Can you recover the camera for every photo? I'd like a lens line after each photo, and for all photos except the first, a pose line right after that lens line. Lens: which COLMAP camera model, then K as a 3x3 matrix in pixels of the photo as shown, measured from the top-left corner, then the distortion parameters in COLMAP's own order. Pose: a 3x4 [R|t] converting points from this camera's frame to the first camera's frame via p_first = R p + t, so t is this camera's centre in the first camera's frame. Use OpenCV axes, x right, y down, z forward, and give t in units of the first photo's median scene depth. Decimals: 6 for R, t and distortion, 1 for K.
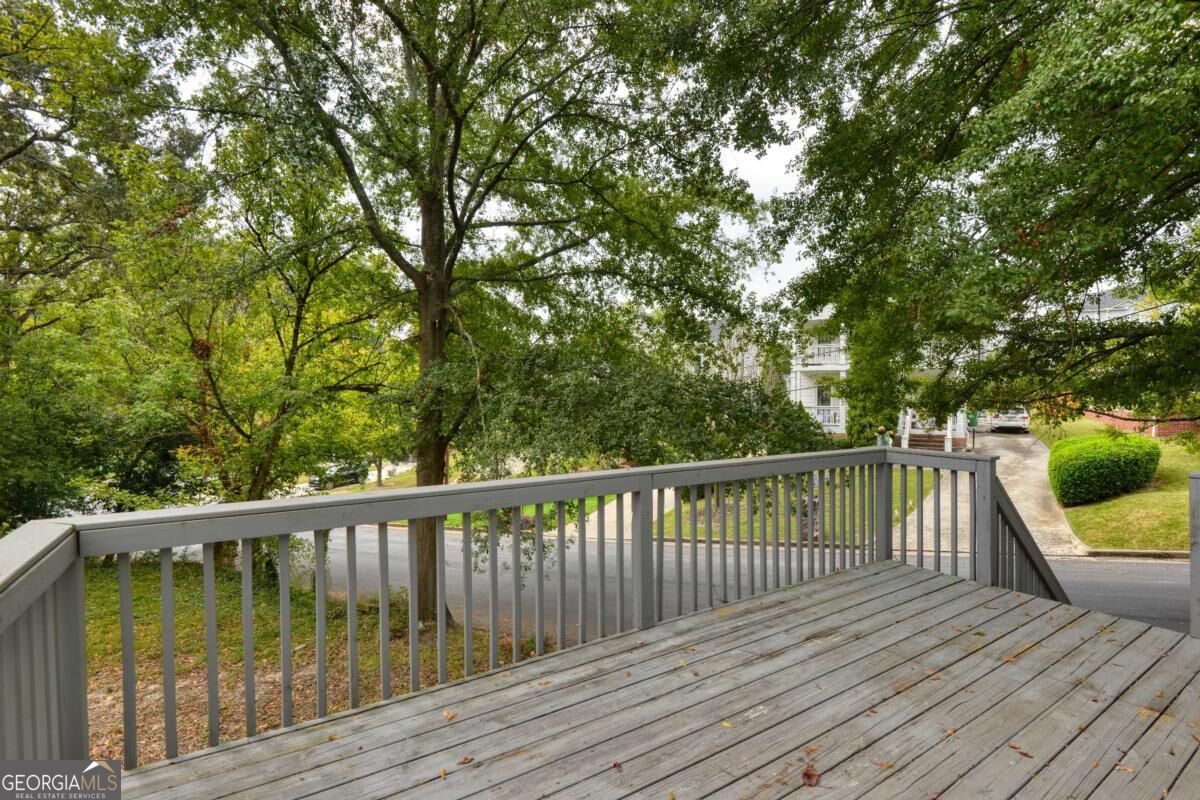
lens RADIAL K [[564.7, 0, 600.0], [0, 564.7, 400.0], [0, 0, 1]] dist [-0.004909, -0.001092]
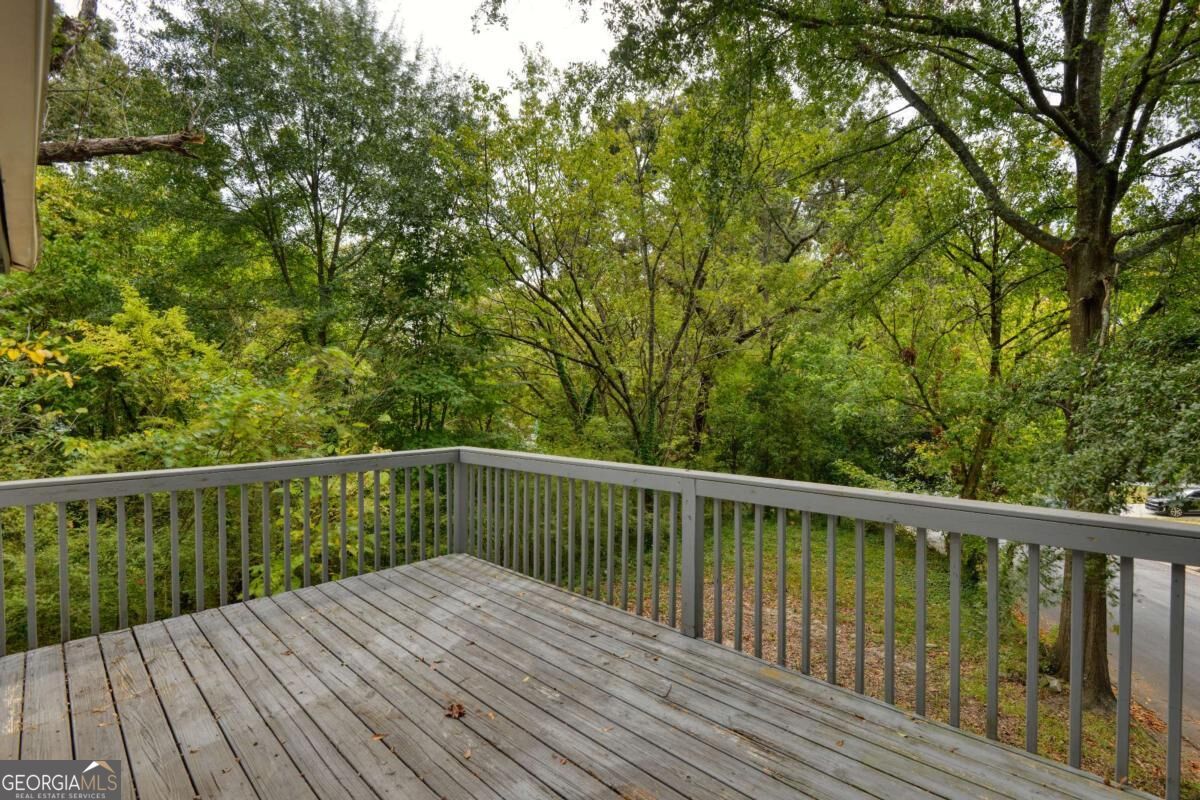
lens RADIAL K [[564.7, 0, 600.0], [0, 564.7, 400.0], [0, 0, 1]] dist [-0.004909, -0.001092]
pose [[0.203974, 0.005064, -0.978963, 1.128928], [-0.003025, 0.999985, 0.004543, -0.003277], [0.978972, 0.002035, 0.203986, 0.740854]]
